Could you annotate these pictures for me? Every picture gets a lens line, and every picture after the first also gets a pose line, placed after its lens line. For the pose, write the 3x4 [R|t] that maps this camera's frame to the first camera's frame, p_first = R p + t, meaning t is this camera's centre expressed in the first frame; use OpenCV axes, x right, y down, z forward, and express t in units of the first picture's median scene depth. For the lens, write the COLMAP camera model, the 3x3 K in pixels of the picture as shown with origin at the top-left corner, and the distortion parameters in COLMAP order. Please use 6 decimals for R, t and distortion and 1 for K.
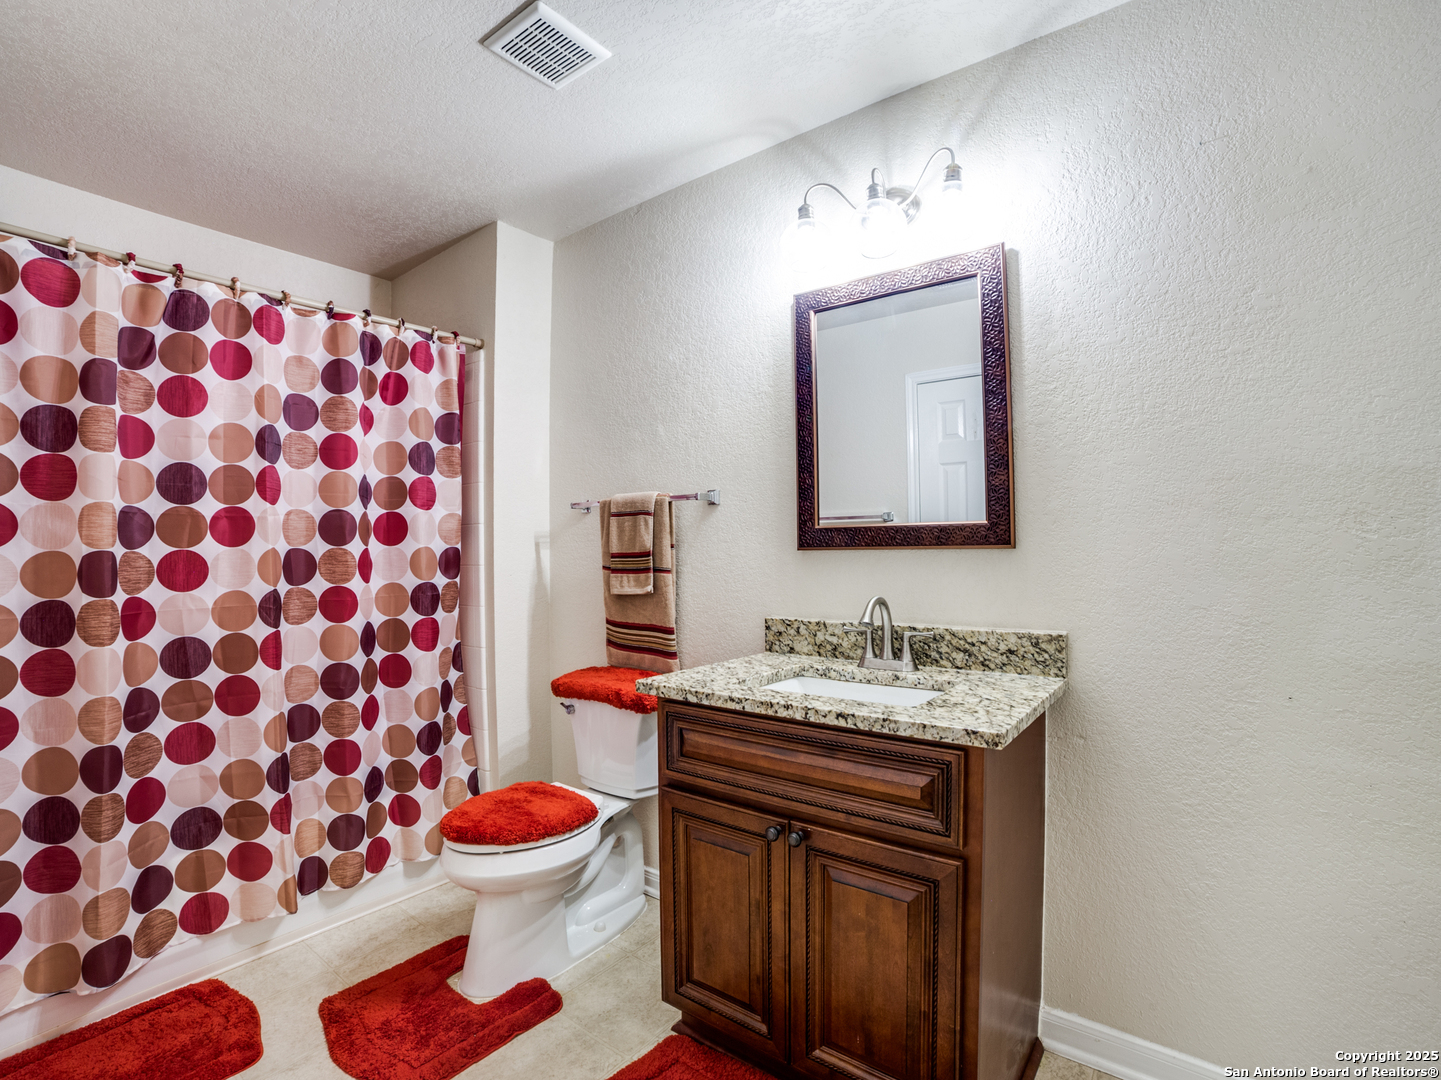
lens RADIAL K [[672.2, 0, 727.9], [0, 672.2, 542.1], [0, 0, 1]] dist [-0.117925, 0.049021]
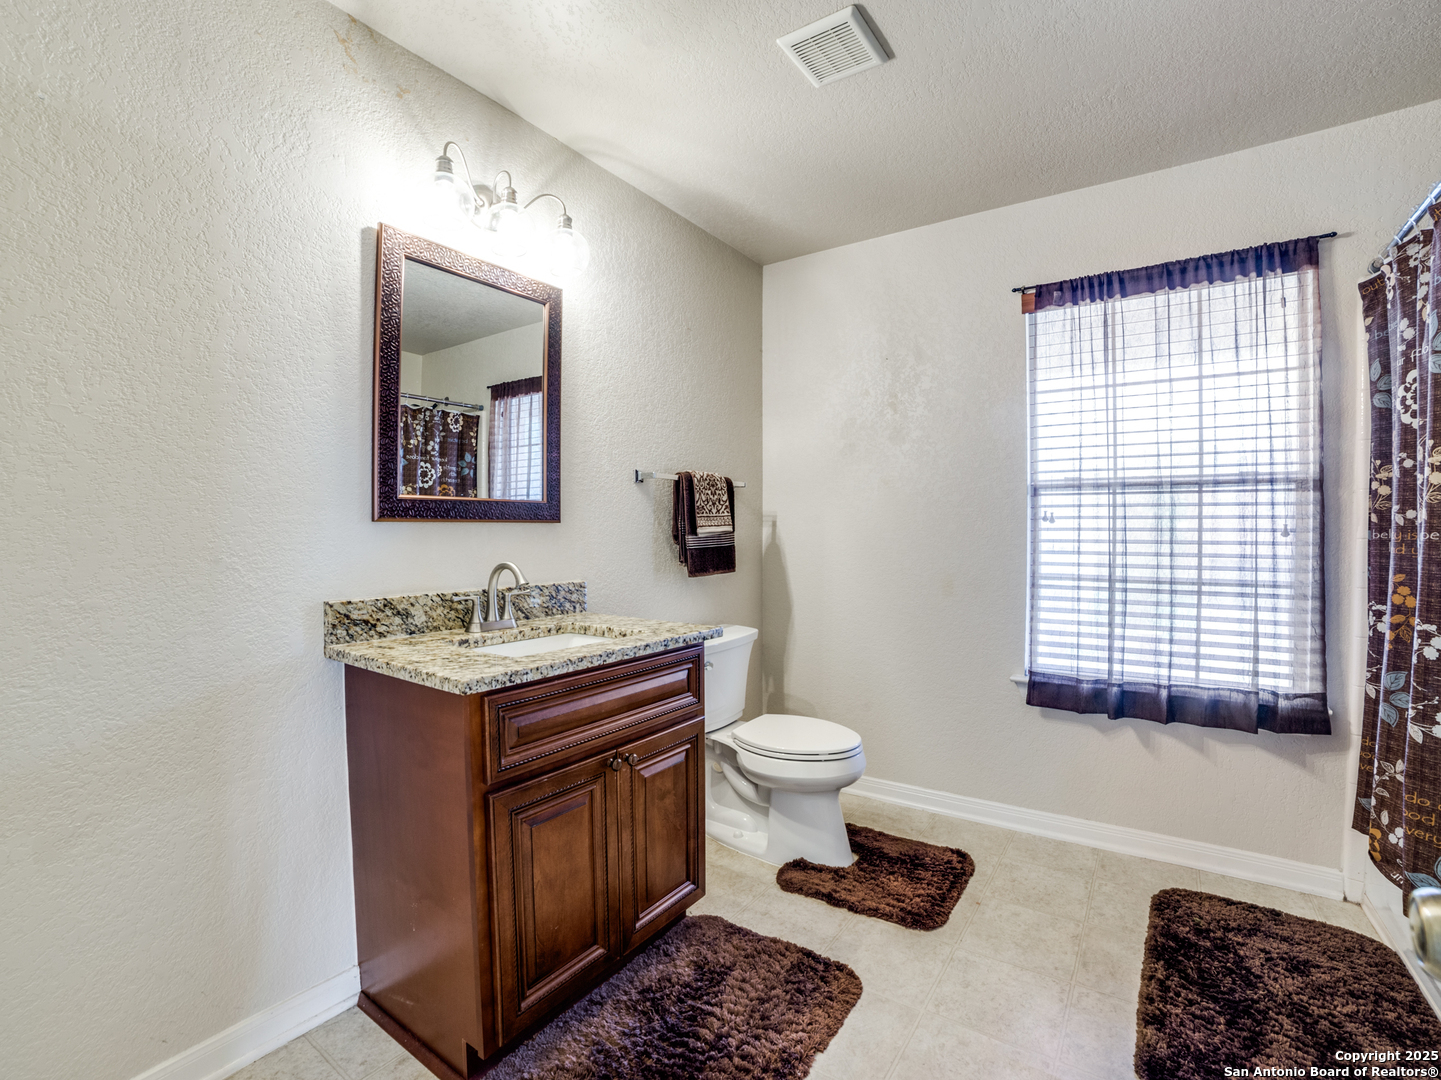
lens RADIAL K [[672.2, 0, 727.9], [0, 672.2, 542.1], [0, 0, 1]] dist [-0.117925, 0.049021]
pose [[-0.024744, -0.023787, 0.999411, -0.920276], [-0.026989, 0.999368, 0.023118, 0.009164], [-0.999329, -0.026401, -0.025370, 0.675387]]
